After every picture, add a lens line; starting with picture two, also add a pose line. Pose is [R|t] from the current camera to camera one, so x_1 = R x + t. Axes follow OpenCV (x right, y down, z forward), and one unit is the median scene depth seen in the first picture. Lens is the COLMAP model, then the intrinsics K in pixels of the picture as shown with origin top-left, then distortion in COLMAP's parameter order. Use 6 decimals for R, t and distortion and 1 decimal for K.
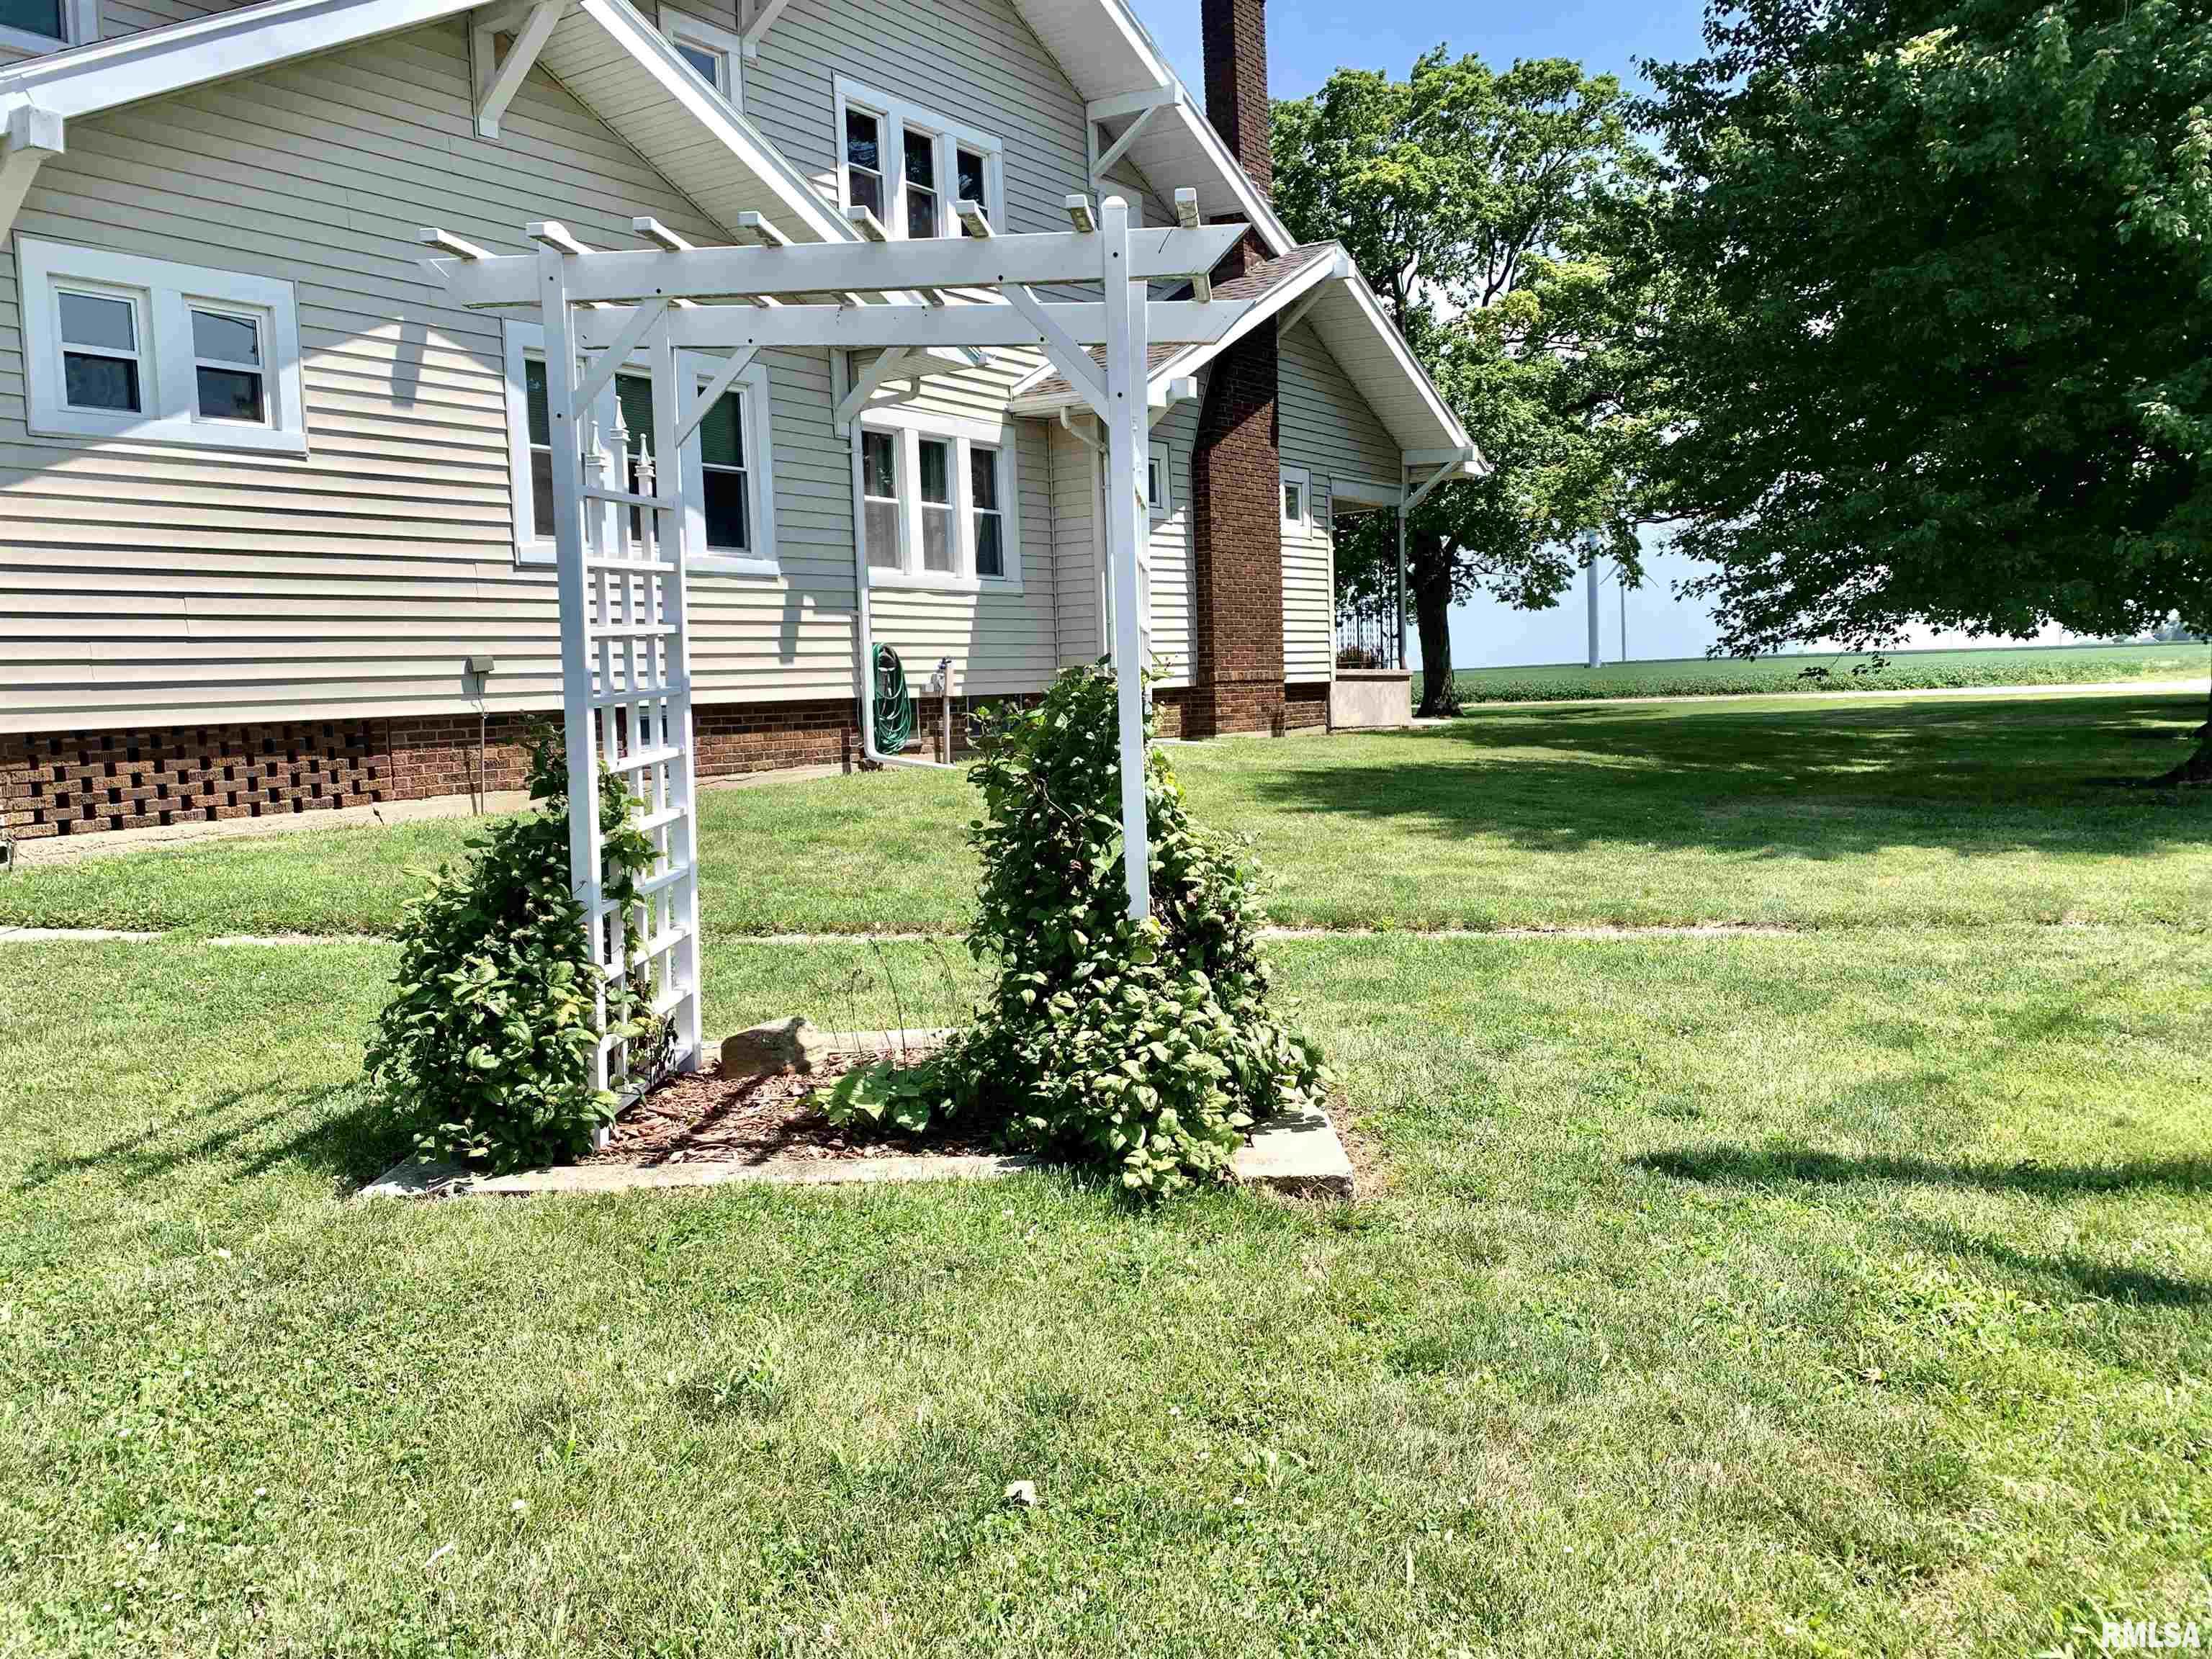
lens RADIAL K [[1653.0, 0, 1134.6], [0, 1653.0, 829.2], [0, 0, 1]] dist [0.014254, -0.045908]
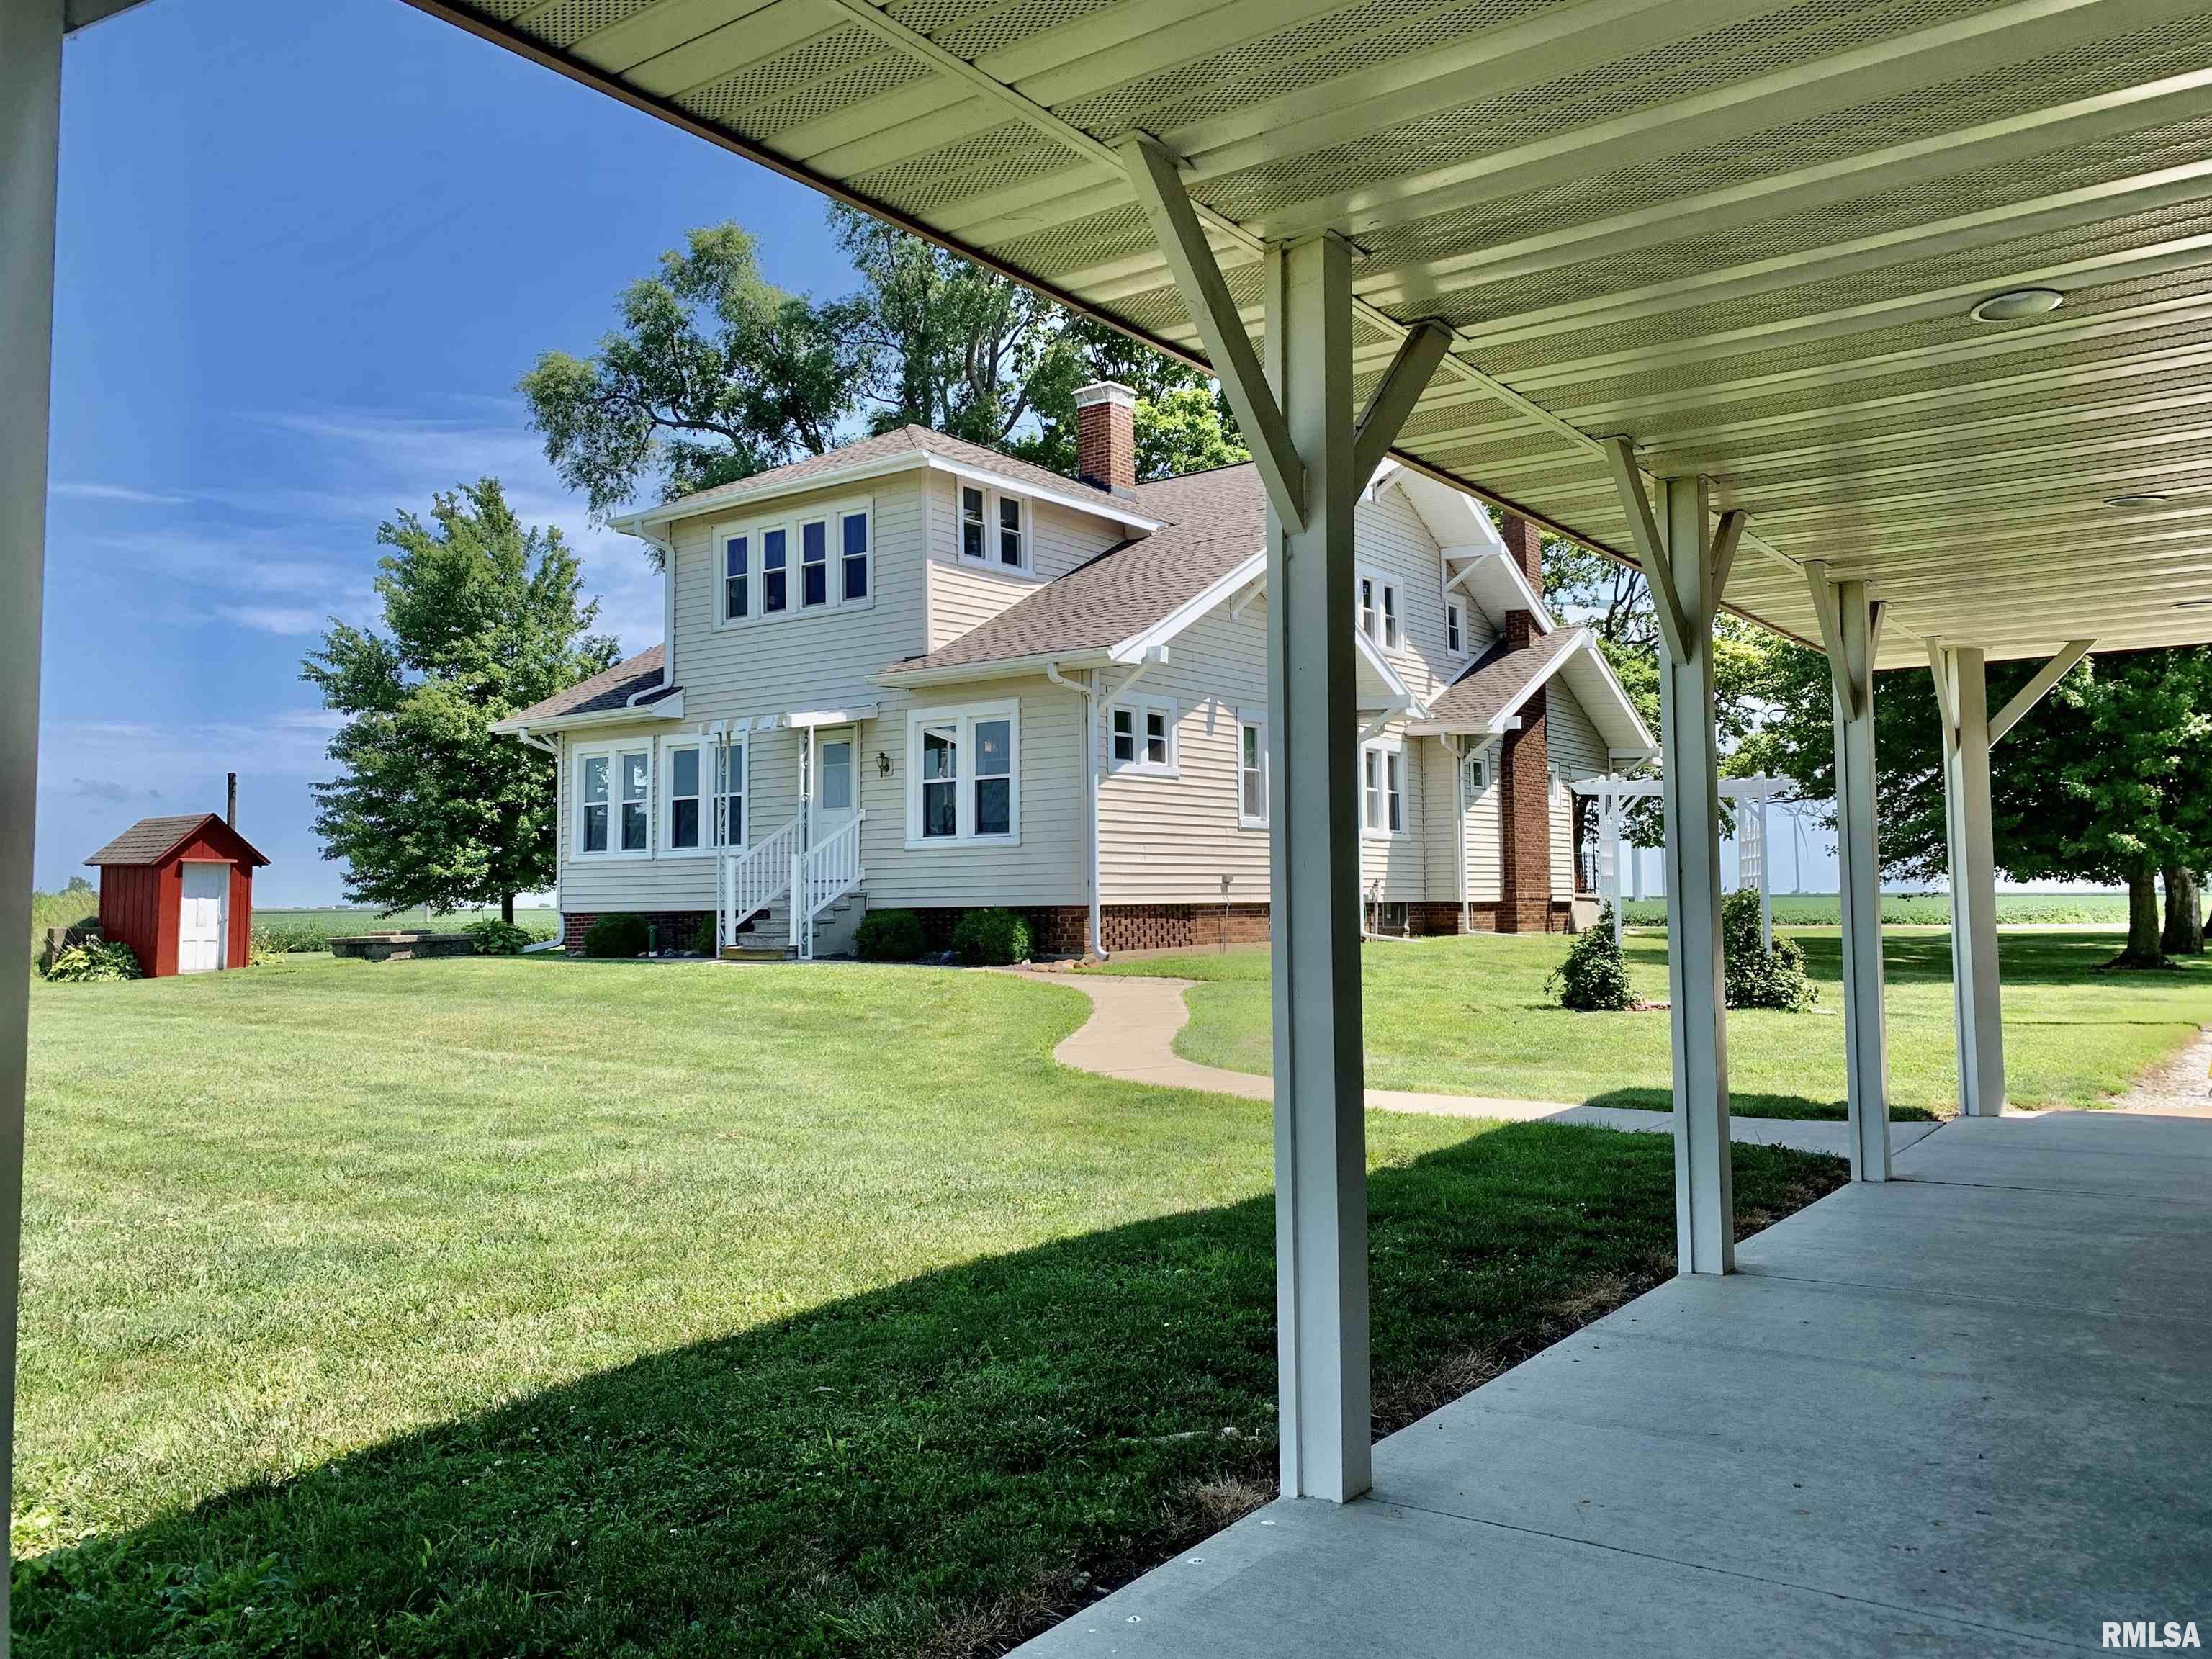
lens RADIAL K [[1692.5, 0, 1101.6], [0, 1692.5, 779.8], [0, 0, 1]] dist [0.020173, 0.002258]
pose [[0.999033, 0.025745, -0.035637, -0.475036], [-0.031040, 0.987100, -0.157069, 0.107130], [0.031134, 0.158023, 0.986945, -1.024452]]
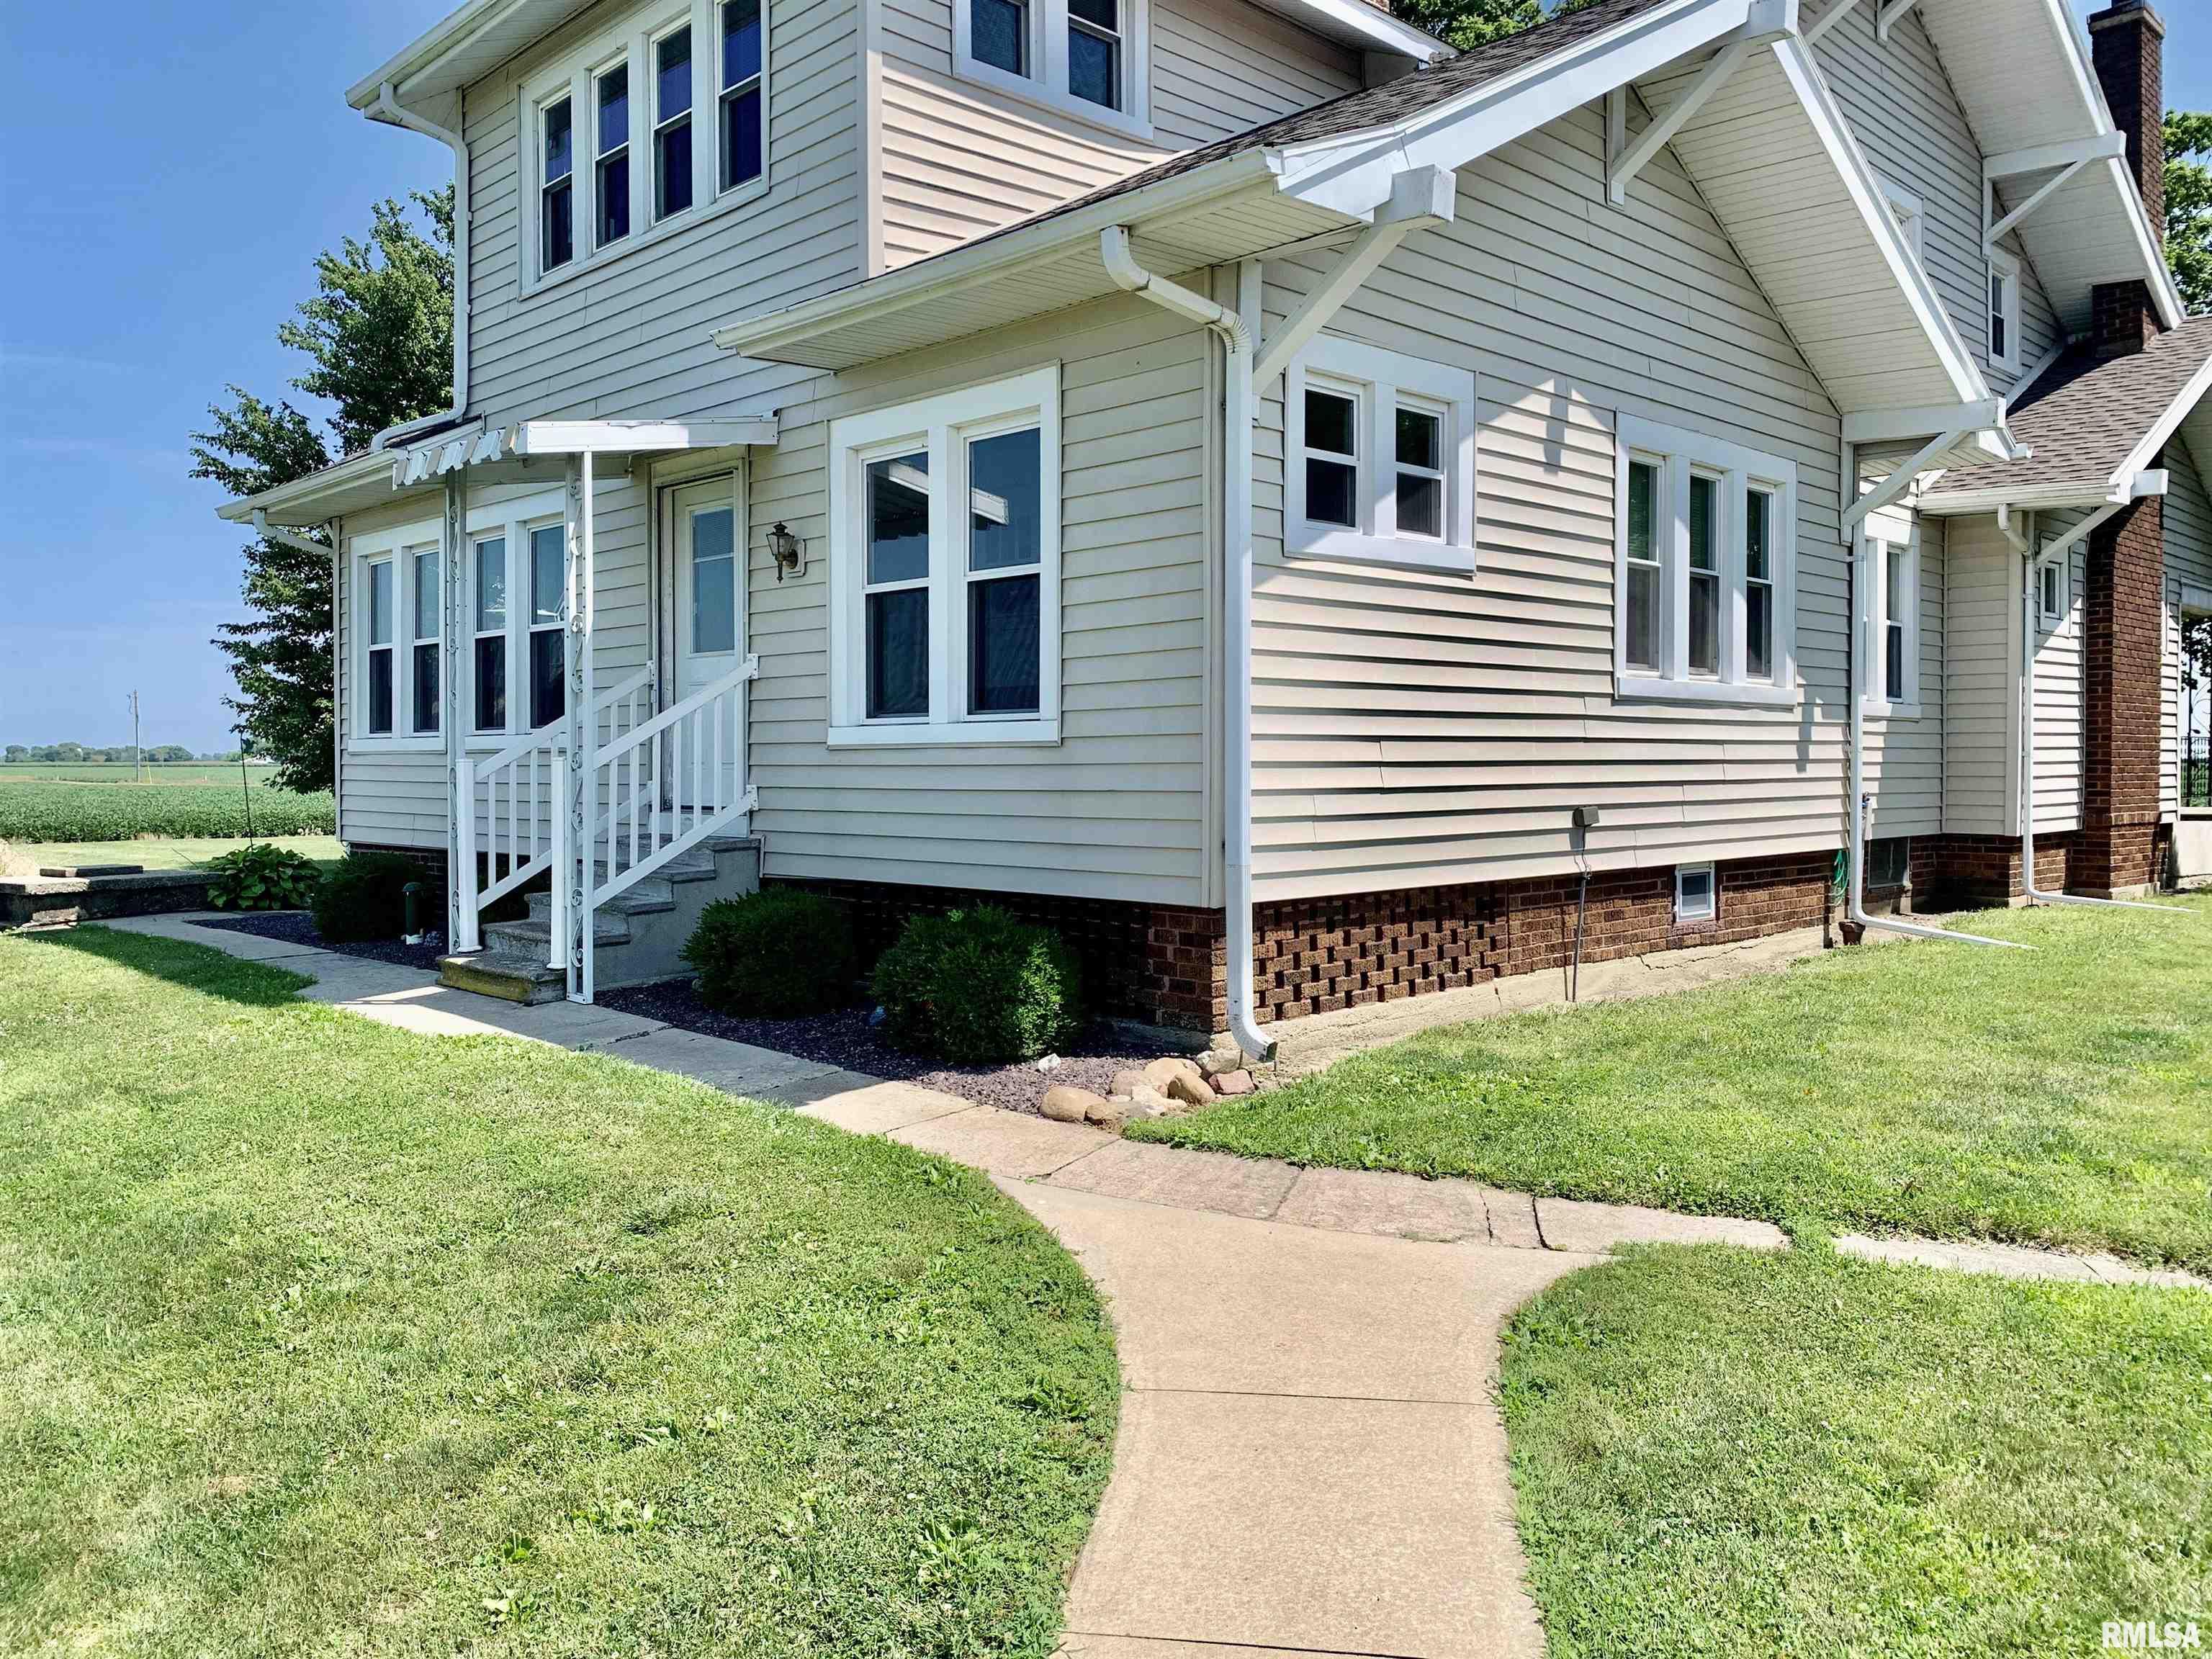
lens RADIAL K [[1660.7, 0, 1097.2], [0, 1660.7, 783.5], [0, 0, 1]] dist [0.096128, -0.167717]
pose [[0.980197, 0.039825, -0.193979, -0.472649], [-0.053059, 0.996570, -0.063513, -0.047829], [0.190784, 0.072548, 0.978947, 0.111723]]
